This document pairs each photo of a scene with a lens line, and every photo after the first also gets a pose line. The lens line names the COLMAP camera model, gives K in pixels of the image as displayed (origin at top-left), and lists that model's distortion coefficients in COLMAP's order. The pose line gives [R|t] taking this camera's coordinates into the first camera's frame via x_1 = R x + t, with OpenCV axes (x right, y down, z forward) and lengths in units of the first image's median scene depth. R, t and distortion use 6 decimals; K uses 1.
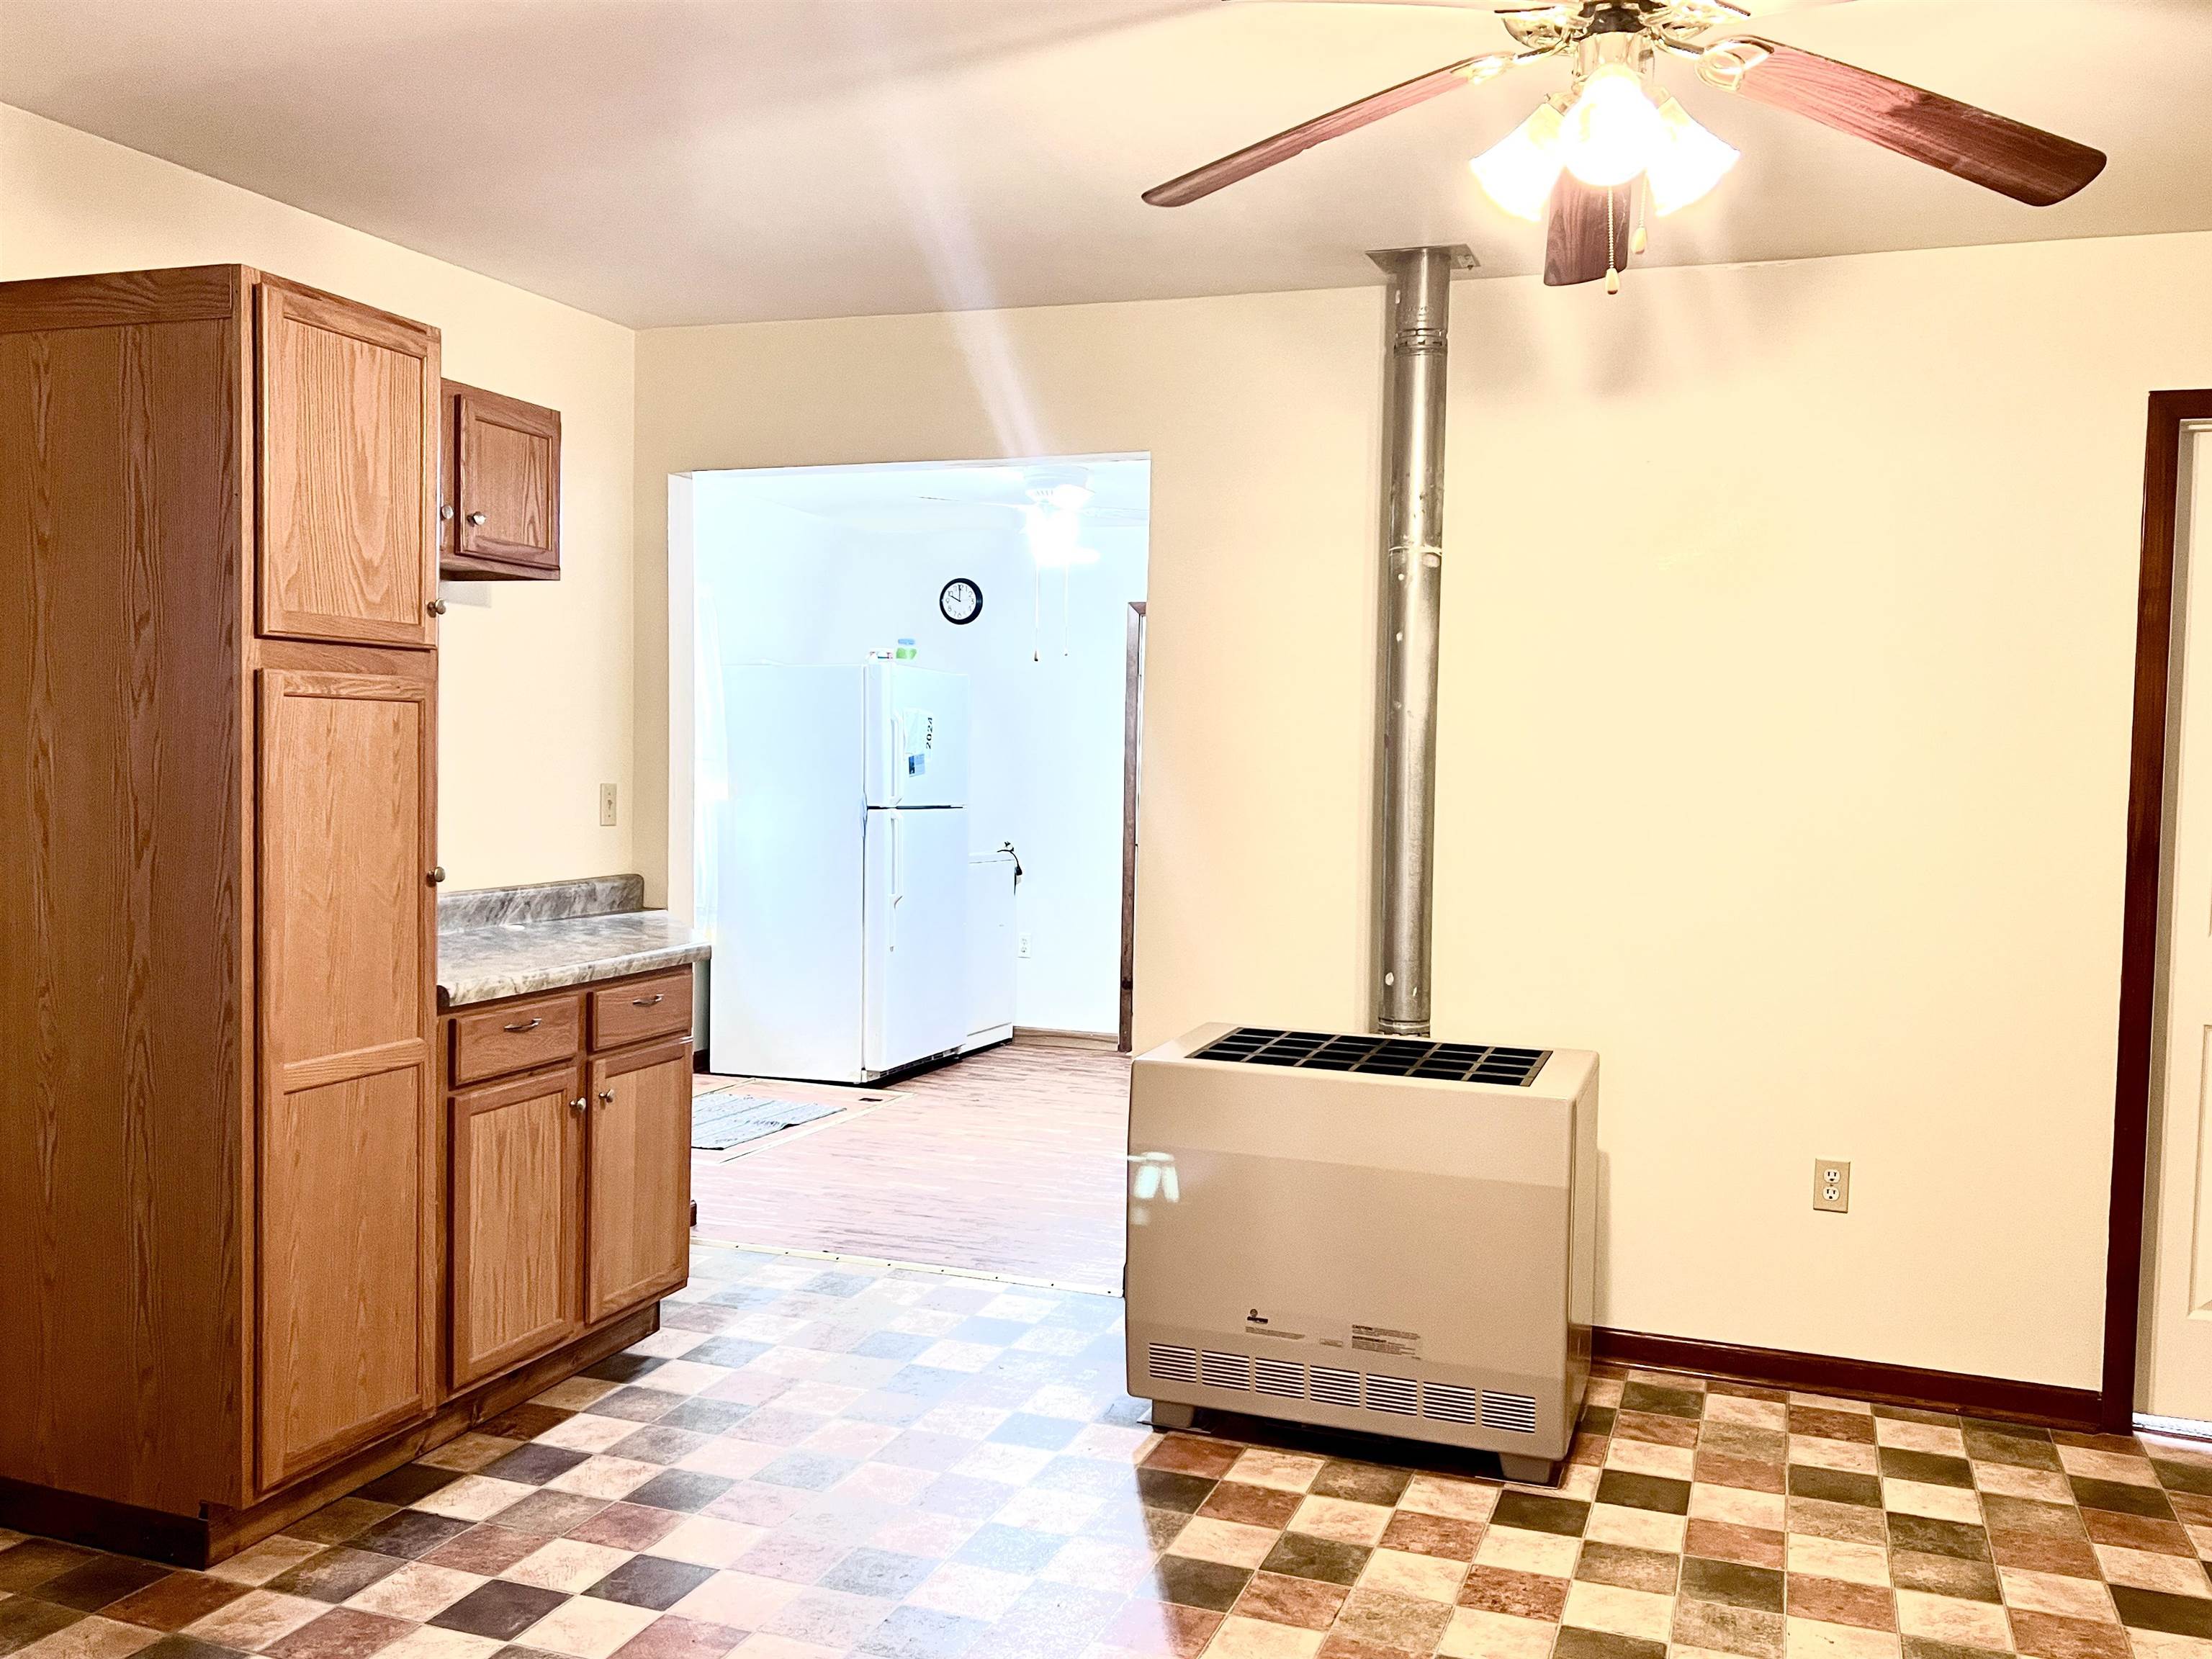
lens RADIAL K [[1809.3, 0, 1106.0], [0, 1809.3, 829.5], [0, 0, 1]] dist [-0.001860, -0.008586]
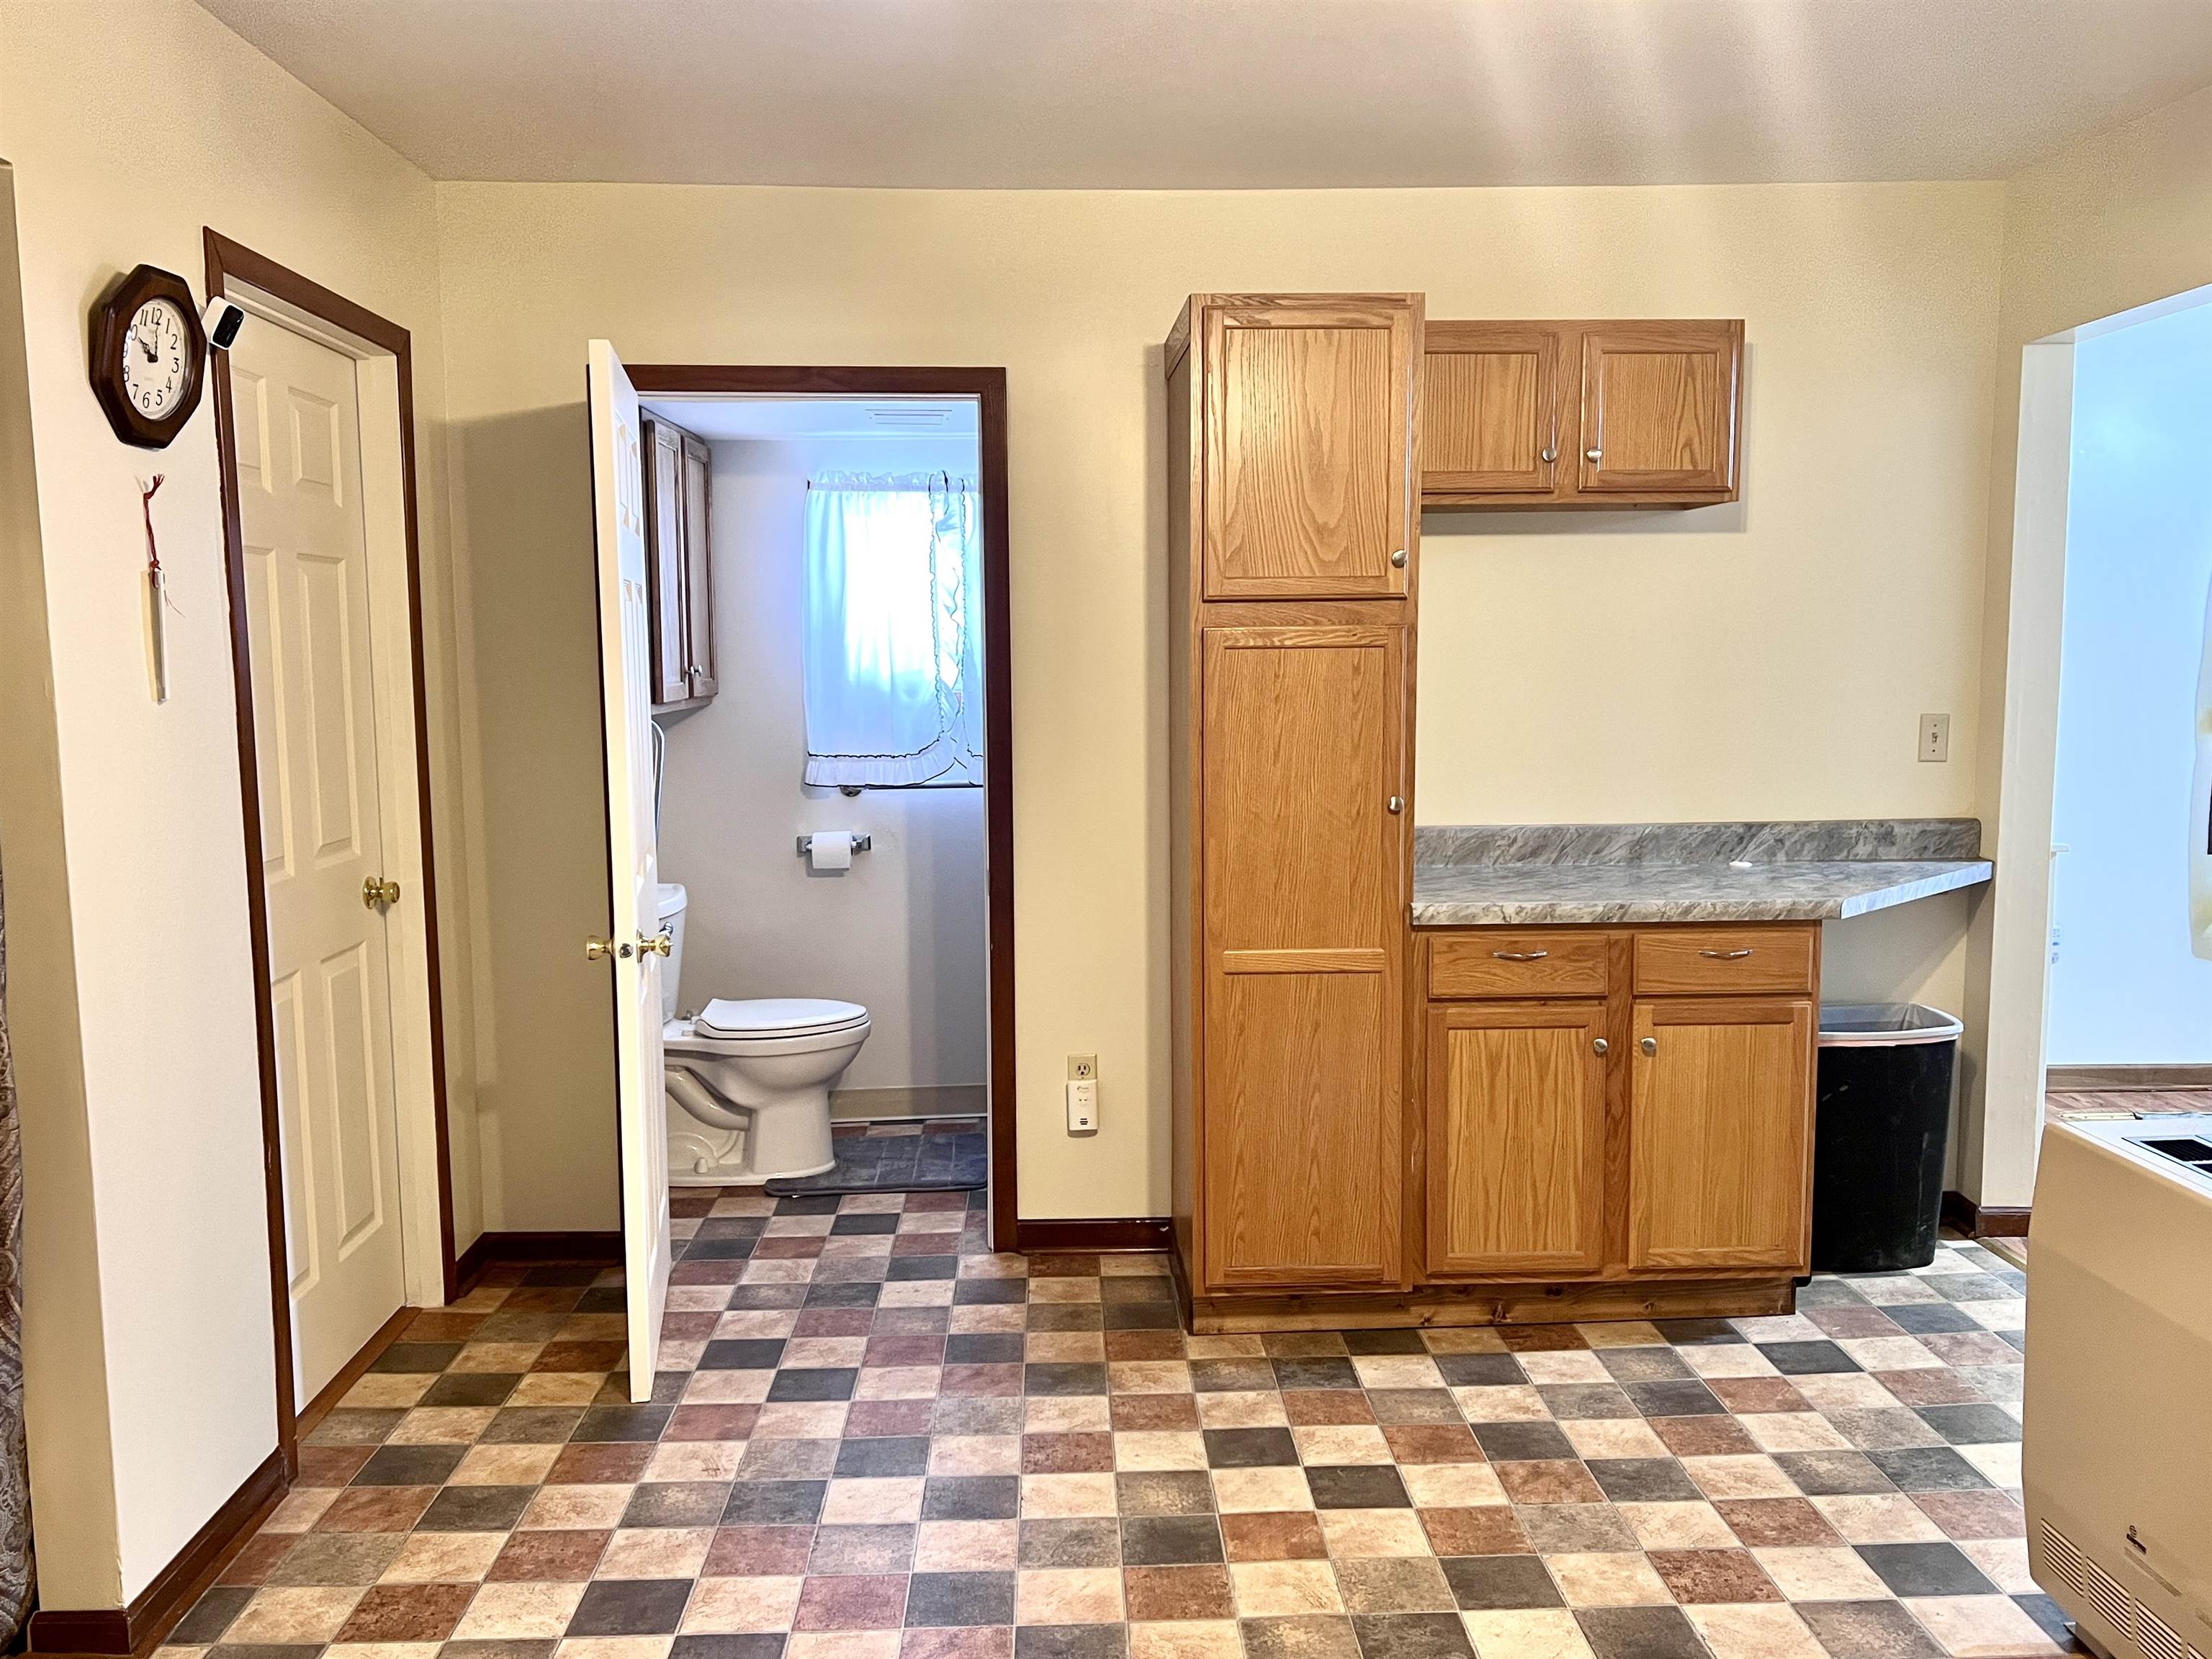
lens RADIAL K [[1775.1, 0, 1106.0], [0, 1775.1, 829.5], [0, 0, 1]] dist [0.155248, -0.570924]
pose [[0.374537, 0.076102, -0.924084, 0.546269], [-0.023532, 0.997085, 0.072577, -0.032612], [0.926913, -0.005437, 0.375236, 0.413264]]
